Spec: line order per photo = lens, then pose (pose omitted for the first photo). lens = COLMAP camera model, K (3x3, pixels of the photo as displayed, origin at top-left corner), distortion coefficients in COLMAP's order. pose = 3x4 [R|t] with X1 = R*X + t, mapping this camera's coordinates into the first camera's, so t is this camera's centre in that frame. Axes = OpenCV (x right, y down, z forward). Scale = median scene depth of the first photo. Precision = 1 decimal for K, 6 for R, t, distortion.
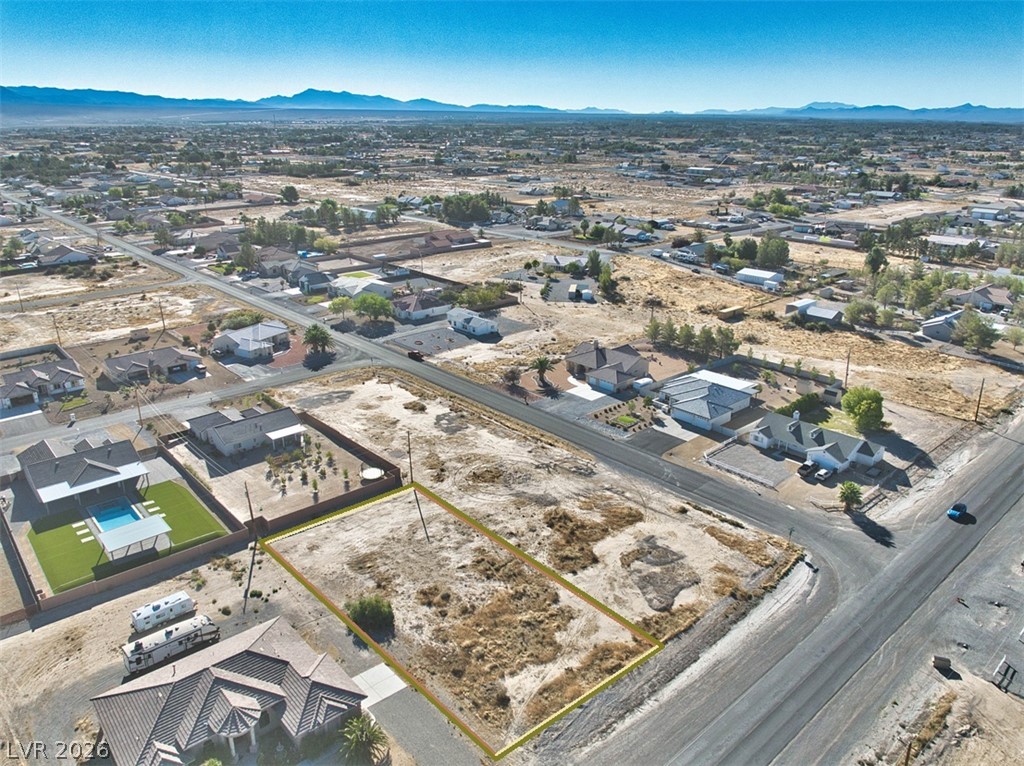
lens RADIAL K [[734.9, 0, 508.3], [0, 734.9, 407.7], [0, 0, 1]] dist [-0.026825, -0.020595]
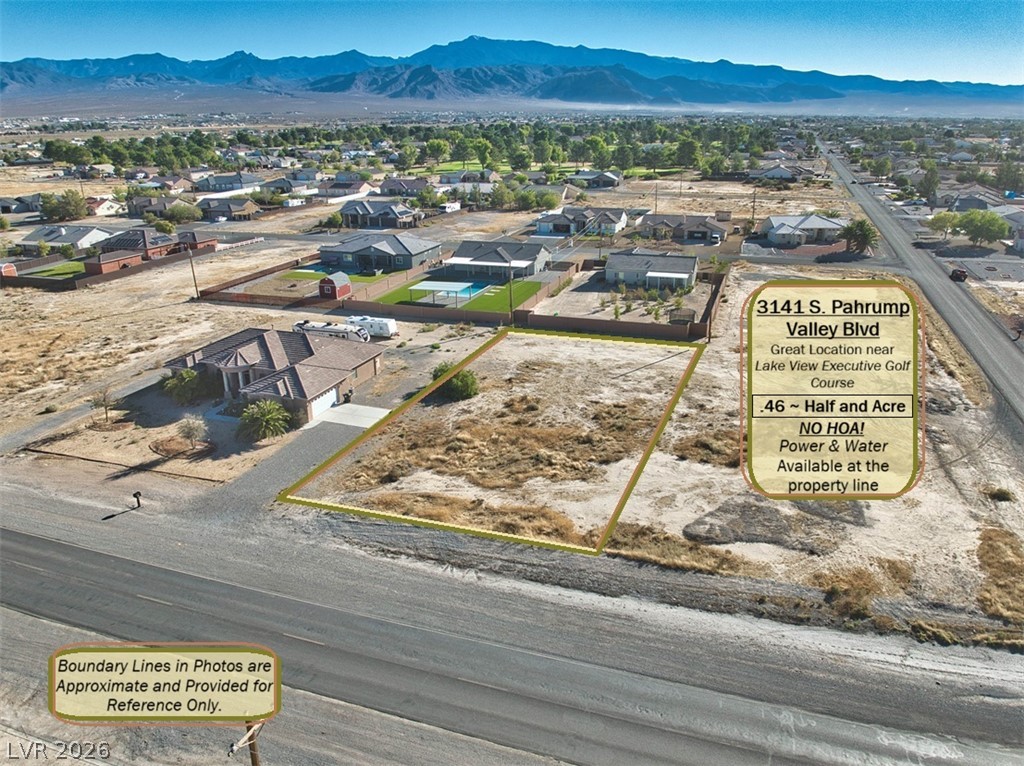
lens RADIAL K [[734.9, 0, 515.3], [0, 734.9, 412.8], [0, 0, 1]] dist [-0.026825, -0.020595]
pose [[0.493907, 0.323624, -0.807046, 0.443988], [-0.311876, 0.932333, 0.182998, 0.097507], [0.811658, 0.161314, 0.561417, 0.432773]]
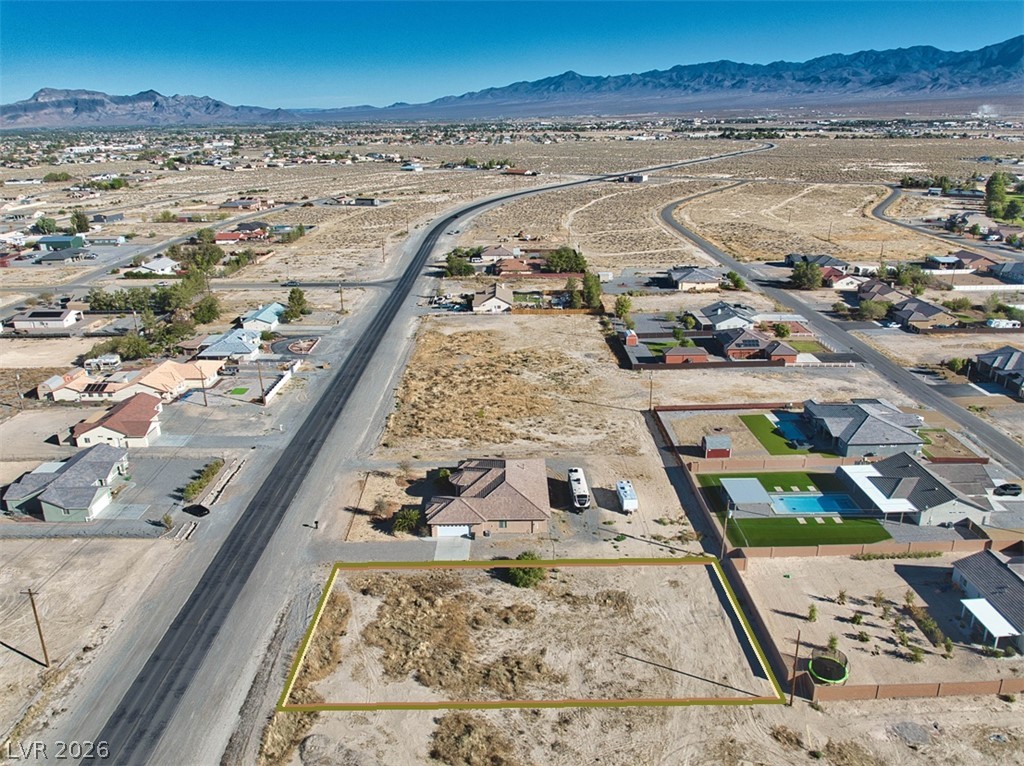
lens RADIAL K [[734.9, 0, 518.5], [0, 734.9, 421.4], [0, 0, 1]] dist [-0.026825, -0.020595]
pose [[-0.650273, 0.296894, -0.699285, 0.400976], [-0.270452, 0.769701, 0.578287, -0.401785], [0.709931, 0.565167, -0.420220, 1.016306]]
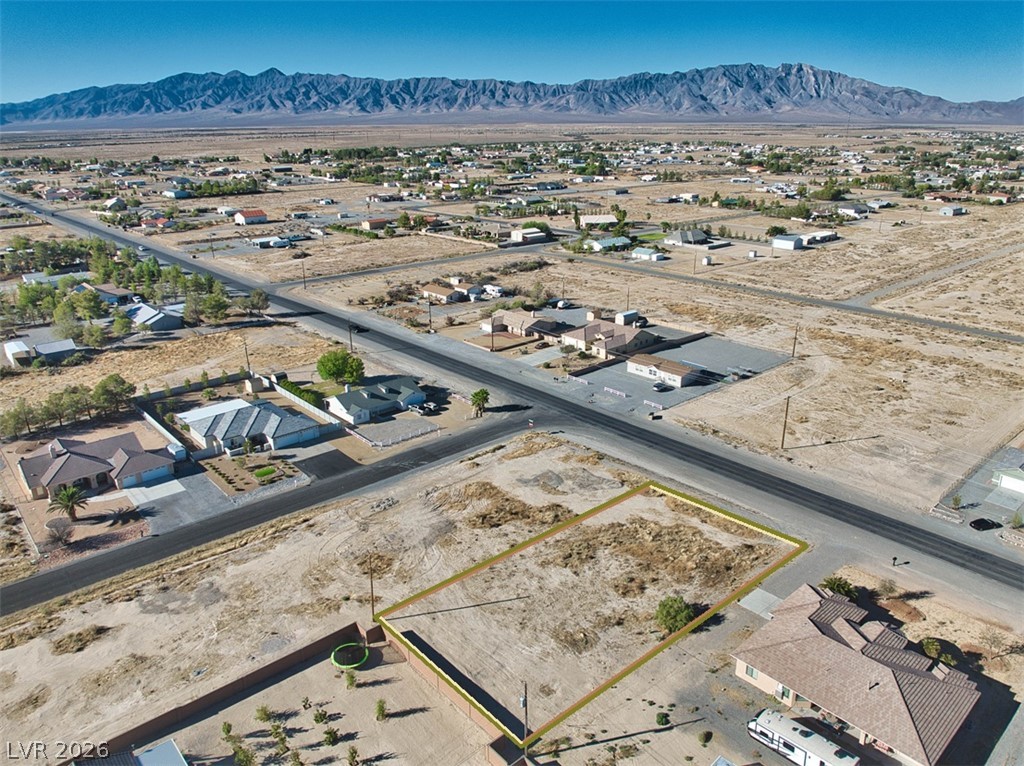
lens RADIAL K [[734.9, 0, 520.0], [0, 734.9, 401.9], [0, 0, 1]] dist [-0.026825, -0.020595]
pose [[-0.010735, -0.353560, 0.935350, -0.768933], [0.372692, 0.866590, 0.331847, -0.286178], [-0.927893, 0.352160, 0.122466, 0.745318]]
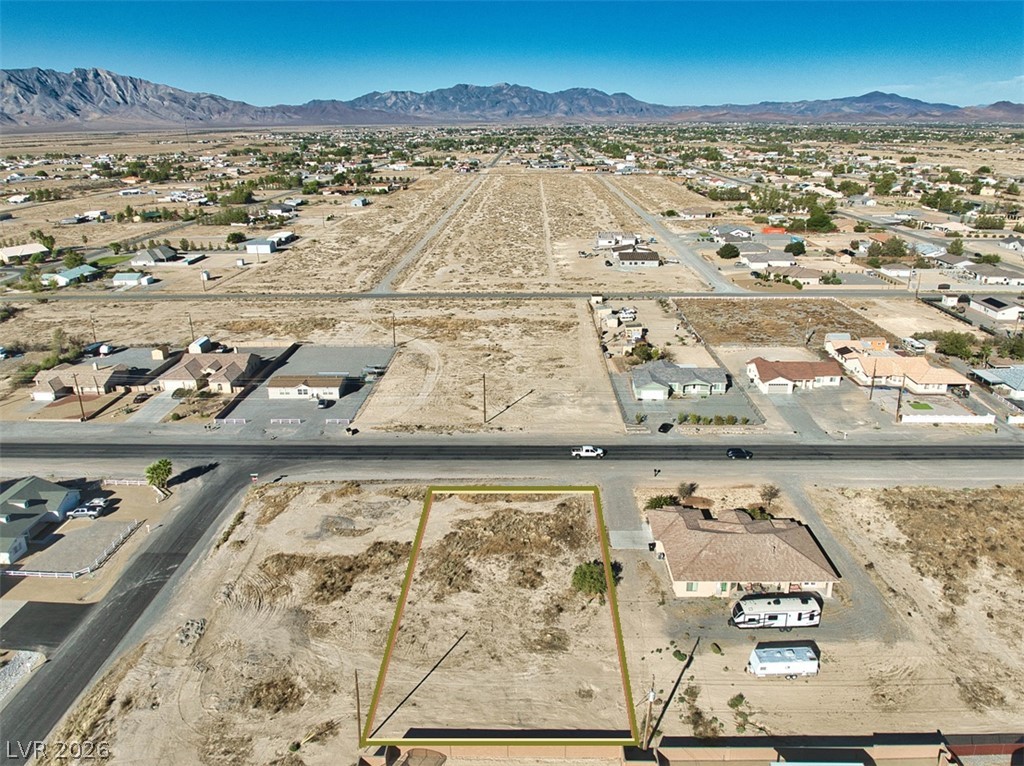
lens RADIAL K [[734.9, 0, 511.4], [0, 734.9, 399.2], [0, 0, 1]] dist [-0.026825, -0.020595]
pose [[-0.733600, -0.230550, 0.639279, -0.551948], [0.260452, 0.773484, 0.577830, -0.434590], [-0.627690, 0.590398, -0.507381, 1.117977]]
